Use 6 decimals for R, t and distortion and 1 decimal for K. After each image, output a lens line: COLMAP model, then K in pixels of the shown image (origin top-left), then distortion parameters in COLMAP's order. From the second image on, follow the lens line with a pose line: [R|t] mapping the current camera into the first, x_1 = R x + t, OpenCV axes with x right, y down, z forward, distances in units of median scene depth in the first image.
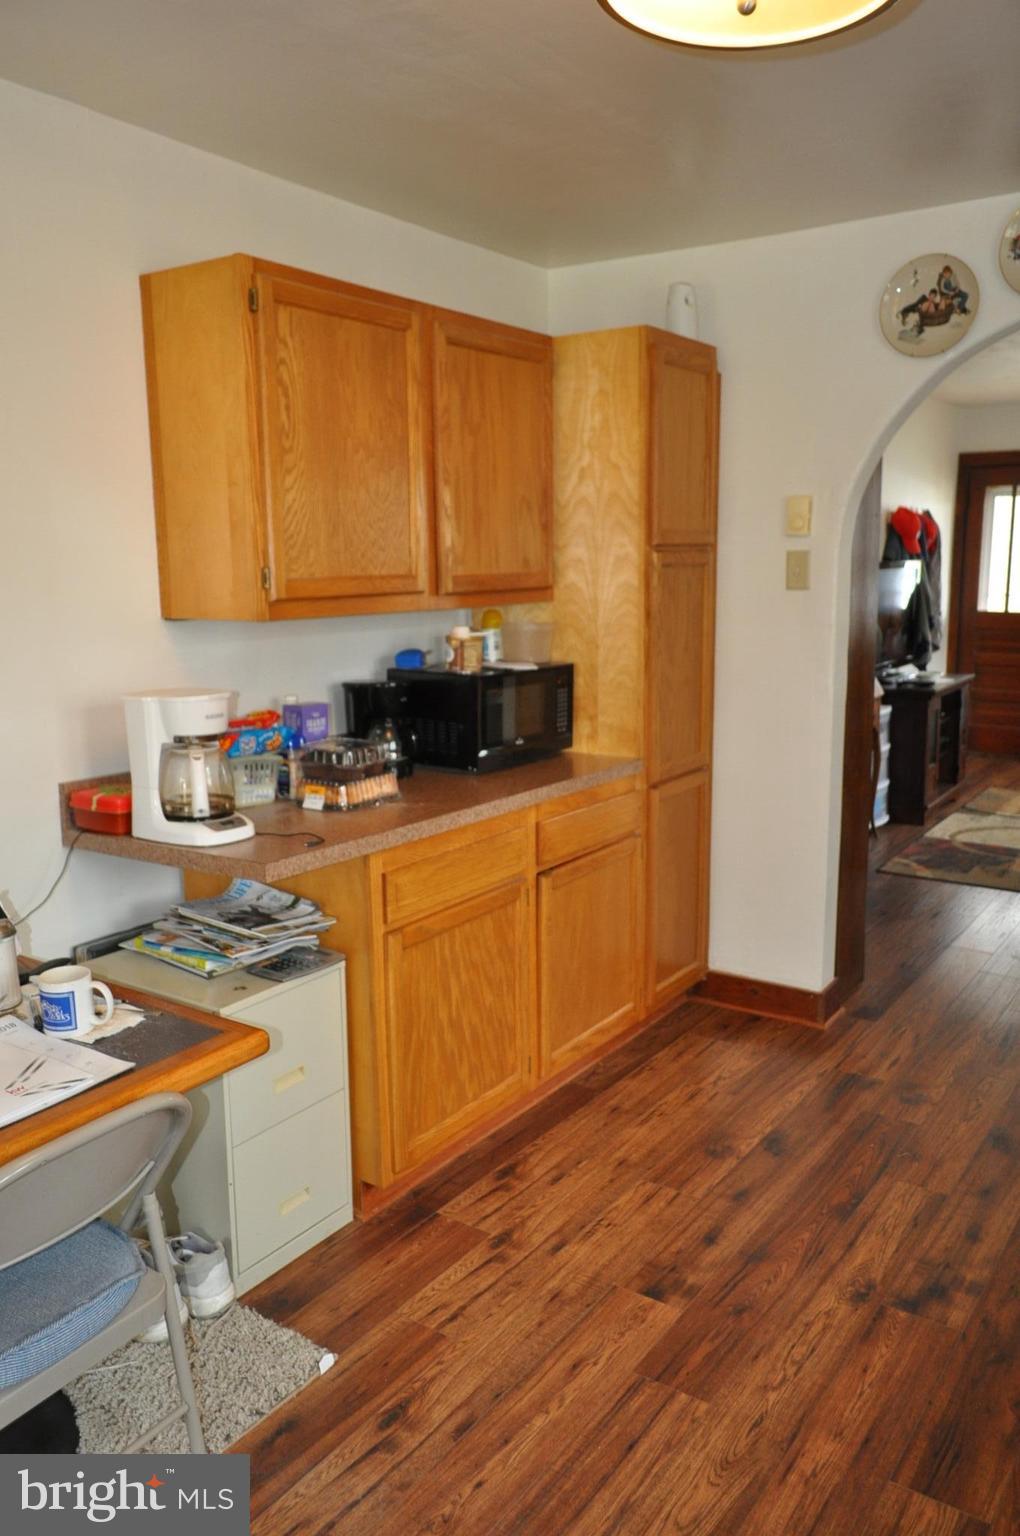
lens RADIAL K [[1194.6, 0, 502.6], [0, 1194.6, 774.0], [0, 0, 1]] dist [-0.015348, 0.005755]
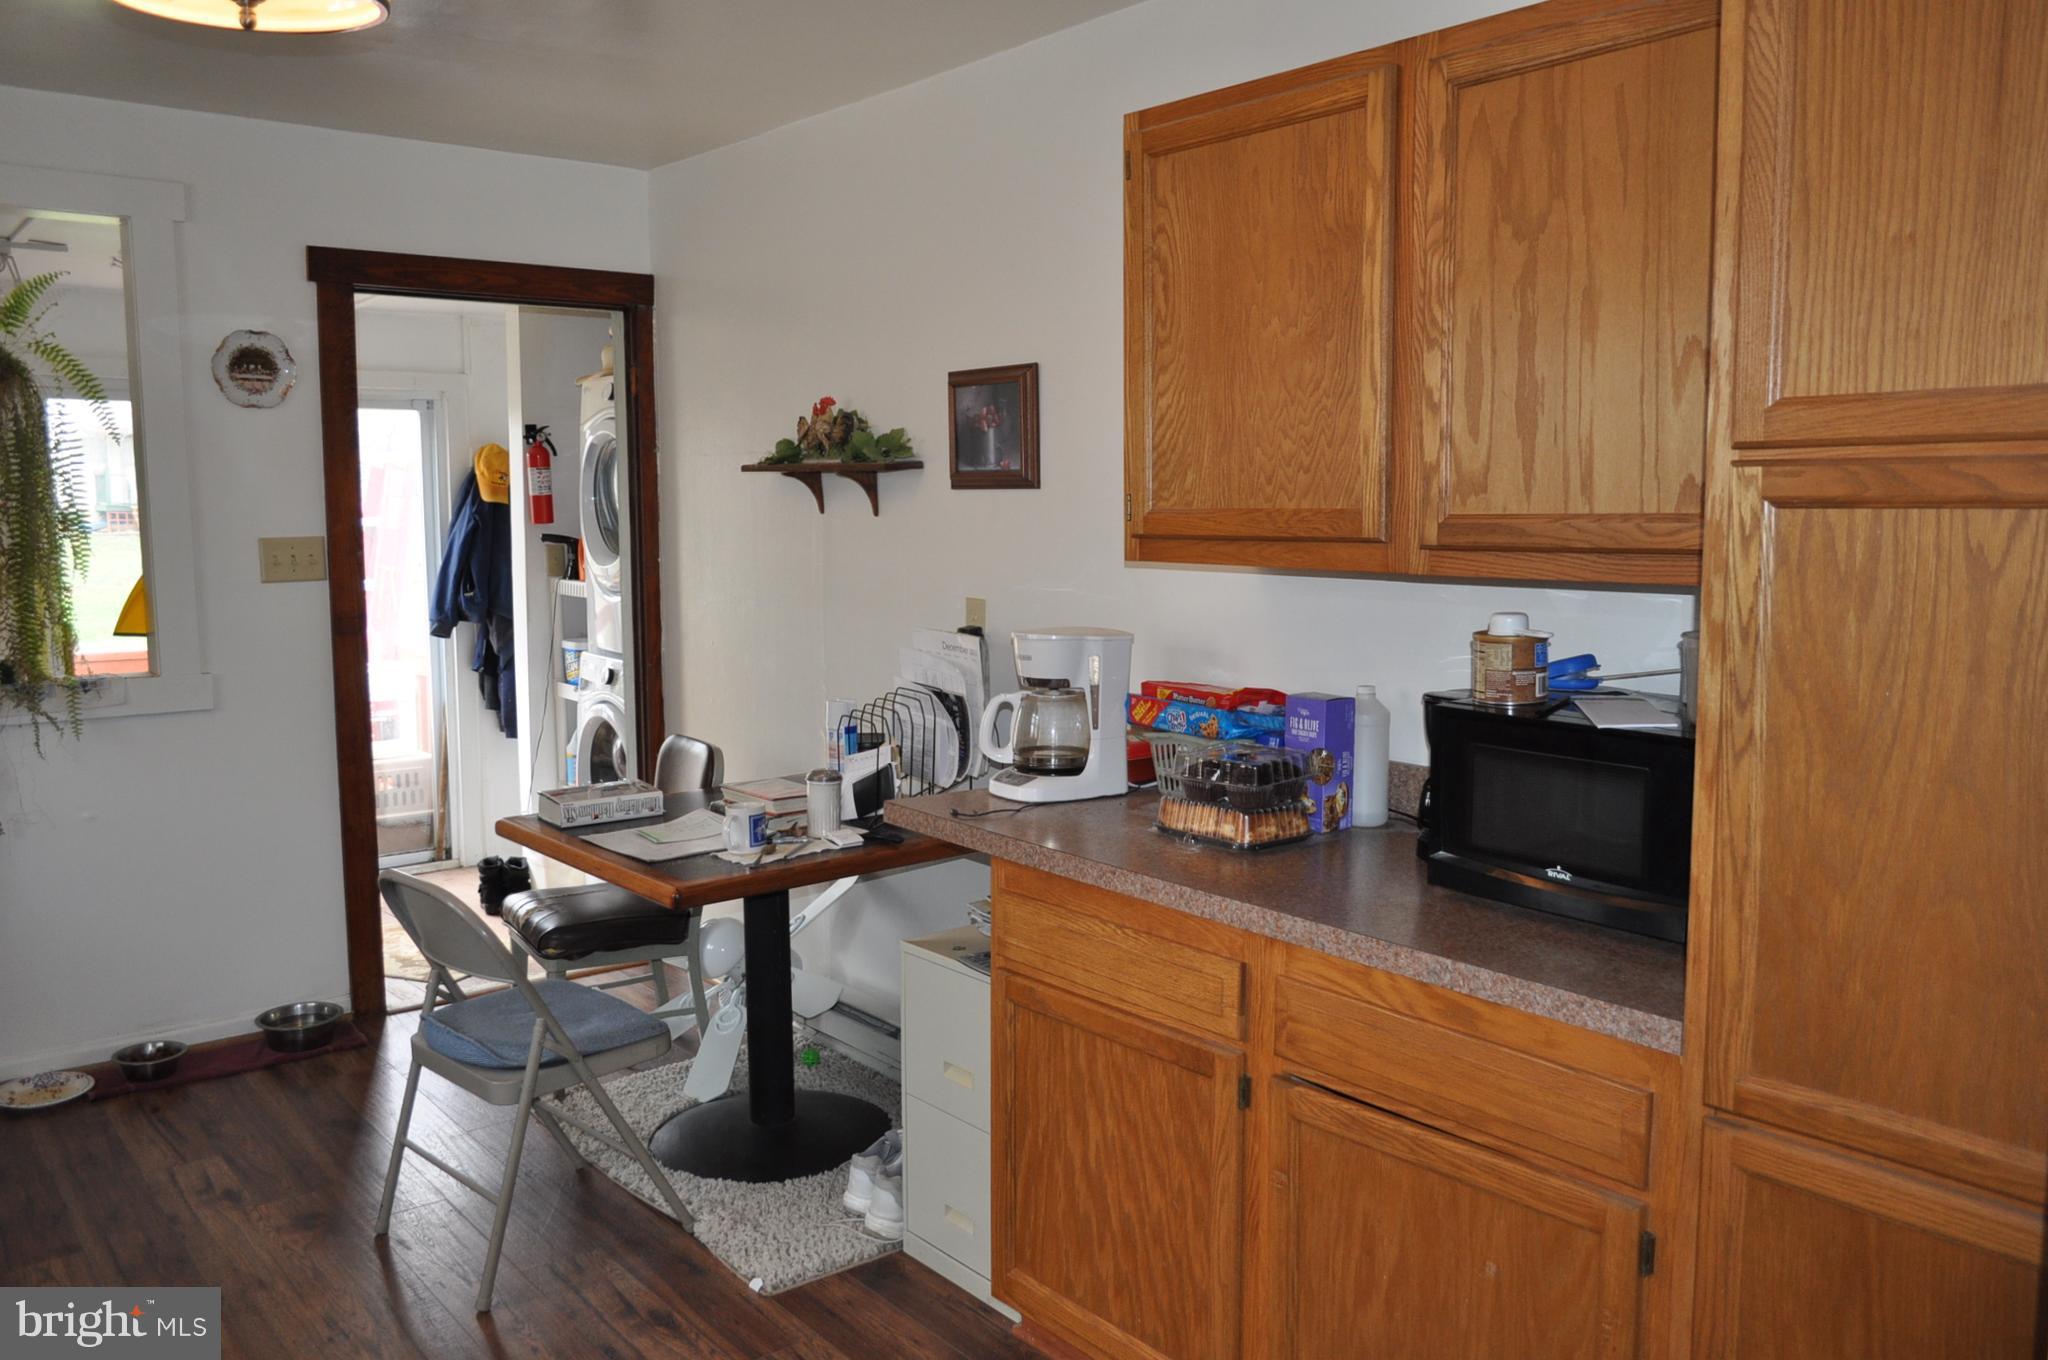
lens RADIAL K [[1592.8, 0, 1023.6], [0, 1592.8, 674.6], [0, 0, 1]] dist [-0.015348, 0.005755]
pose [[-0.278166, 0.118679, -0.953173, 0.833740], [-0.166747, 0.971304, 0.169599, -0.220750], [0.945949, 0.206116, -0.250394, 1.204287]]
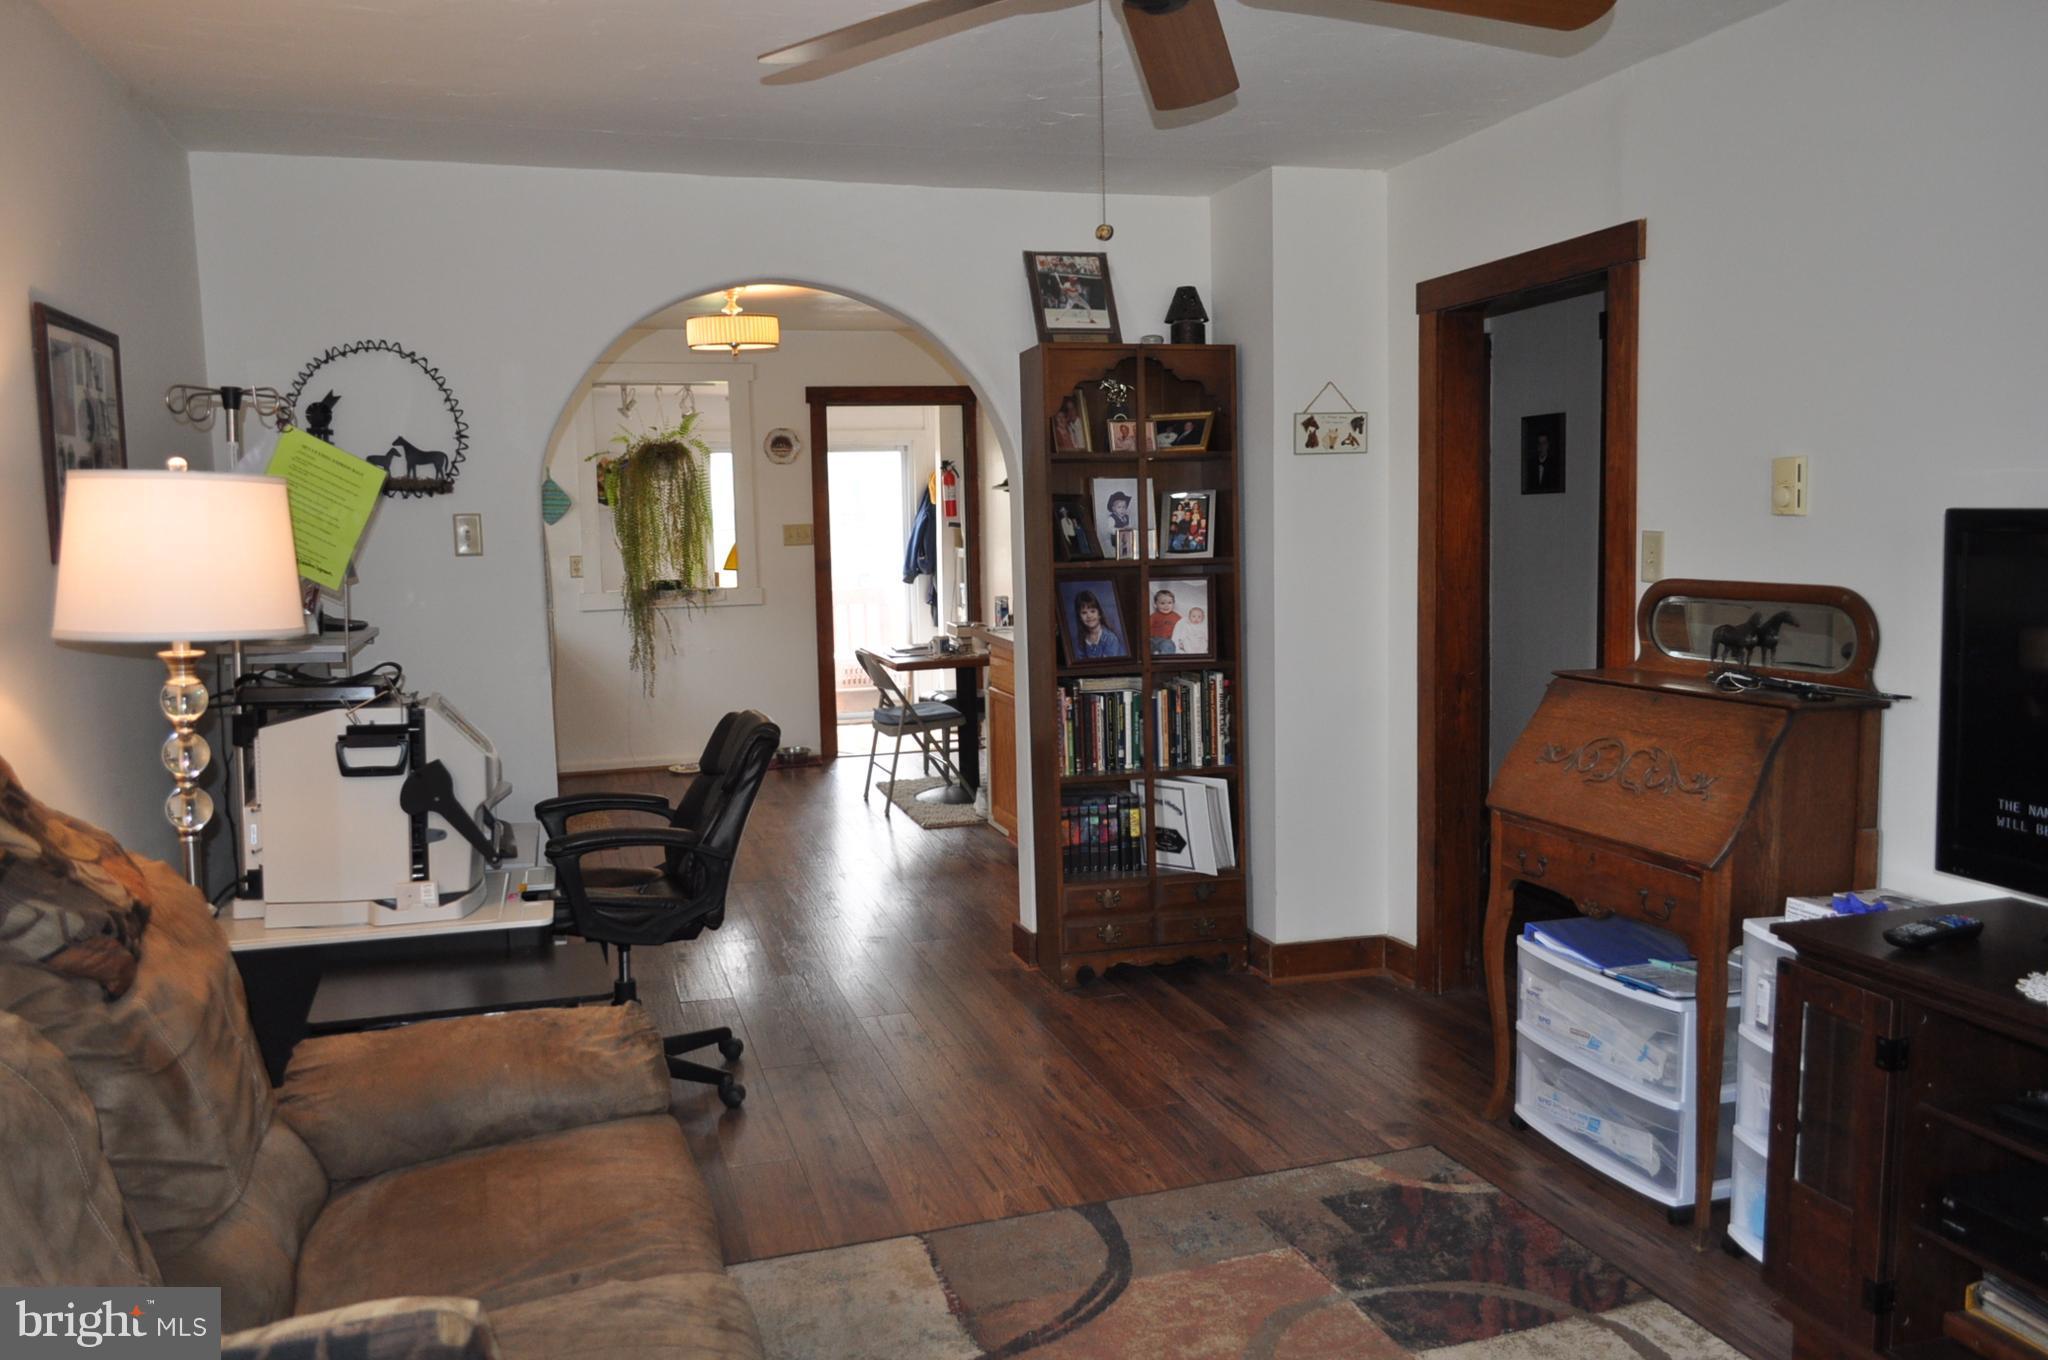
lens RADIAL K [[1592.8, 0, 1023.6], [0, 1592.8, 674.6], [0, 0, 1]] dist [-0.015348, 0.005755]
pose [[-0.622494, 0.110935, -0.774723, 1.868267], [-0.113301, 0.966700, 0.229463, -0.485869], [0.774380, 0.230616, -0.589196, 2.531521]]
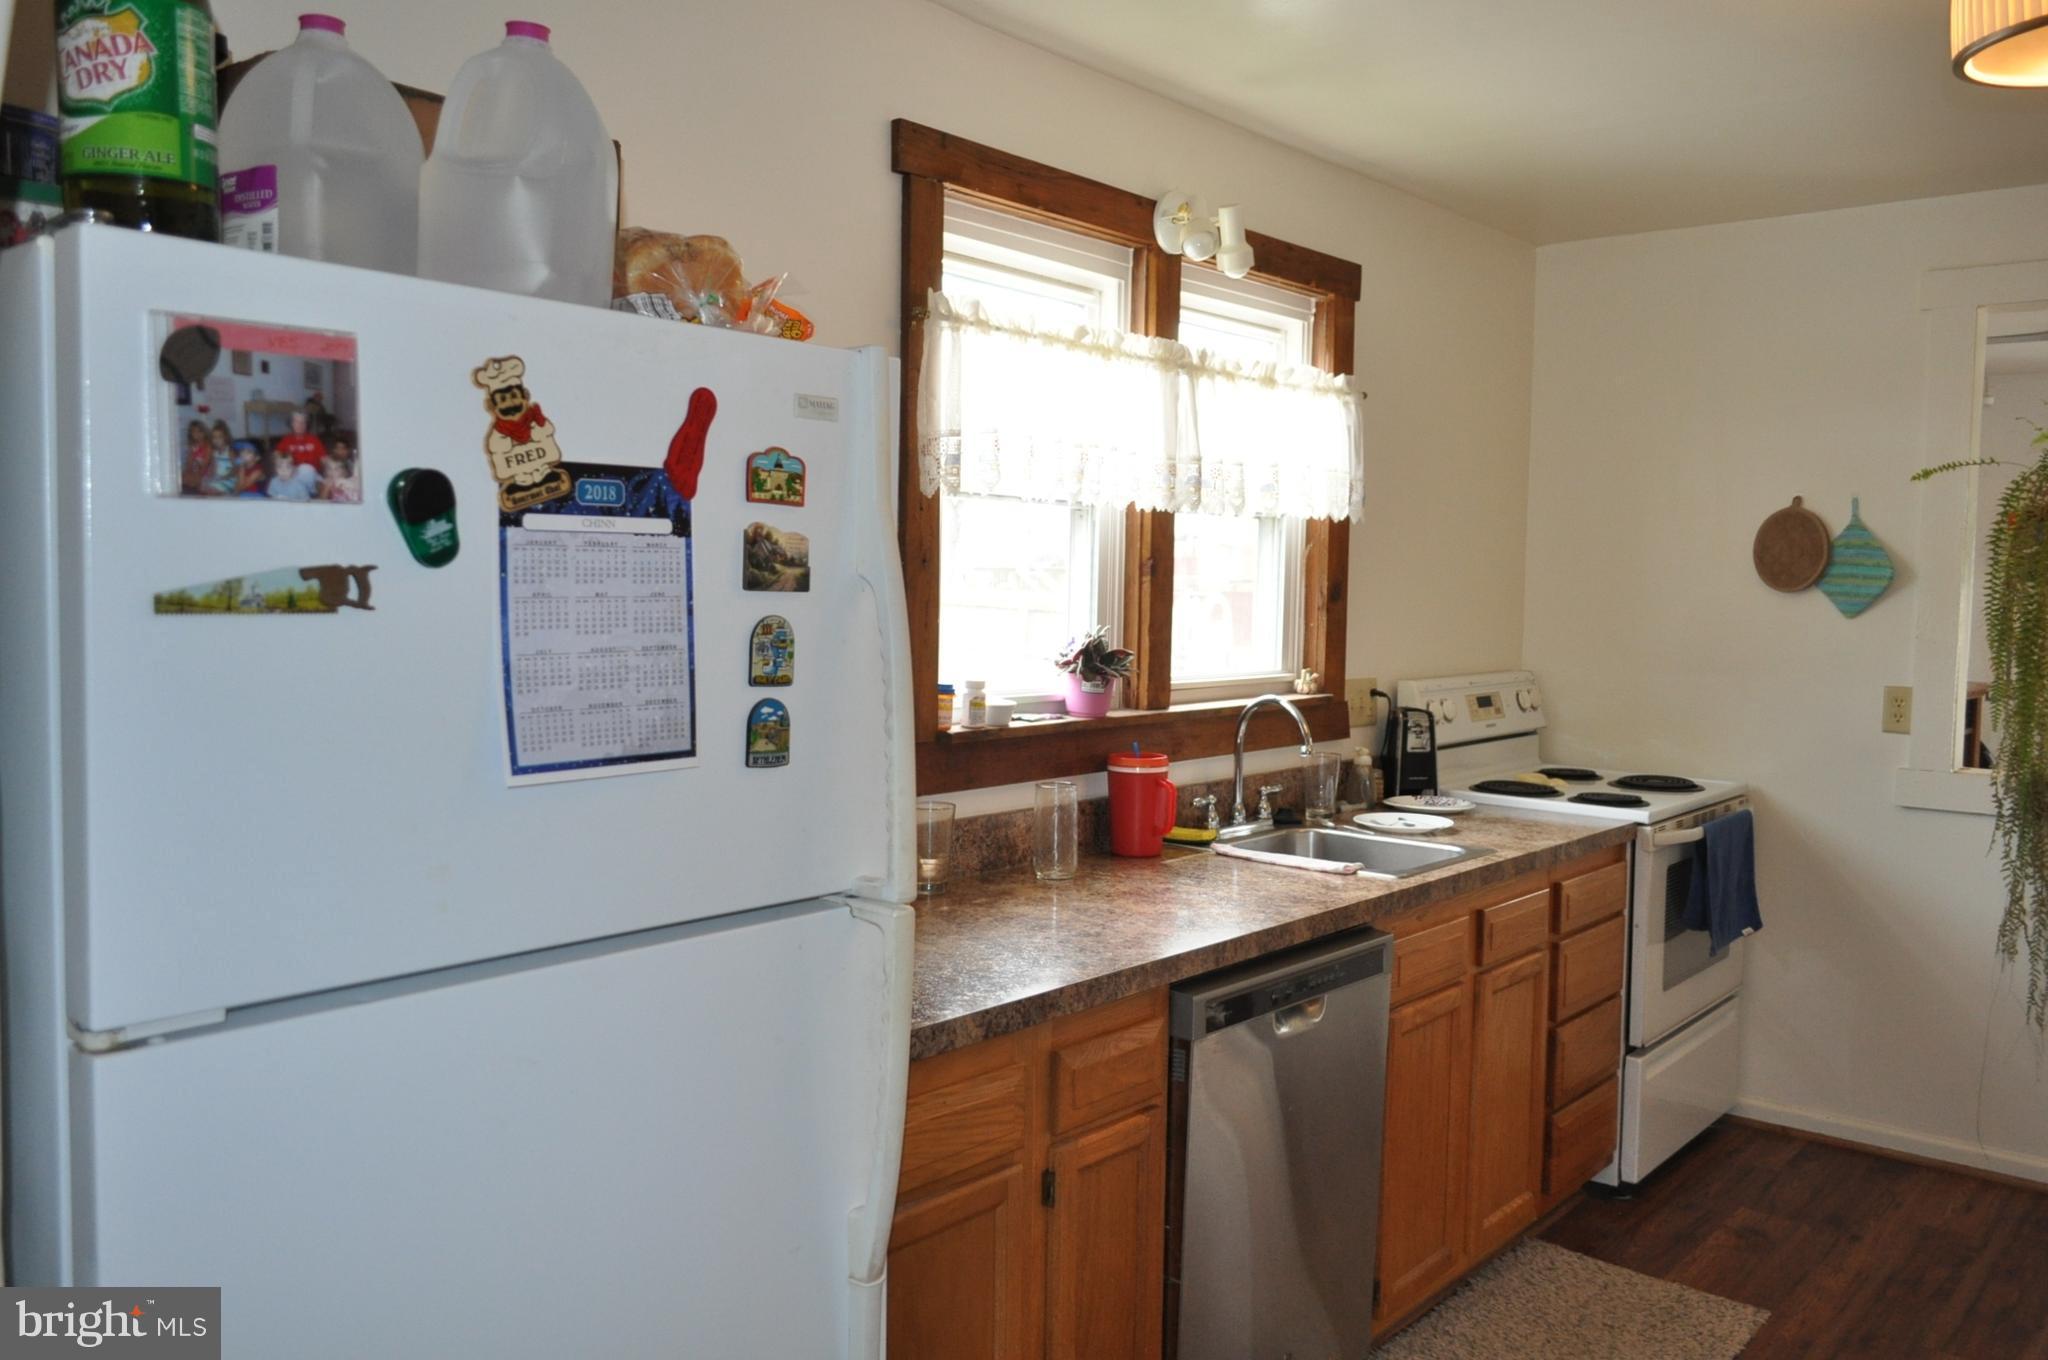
lens RADIAL K [[1592.8, 0, 1023.6], [0, 1592.8, 674.6], [0, 0, 1]] dist [-0.015348, 0.005755]
pose [[-0.994162, -0.012711, 0.107142, 0.546114], [0.013436, 0.970719, 0.239840, -0.252739], [-0.107053, 0.239880, -0.964882, 1.382221]]
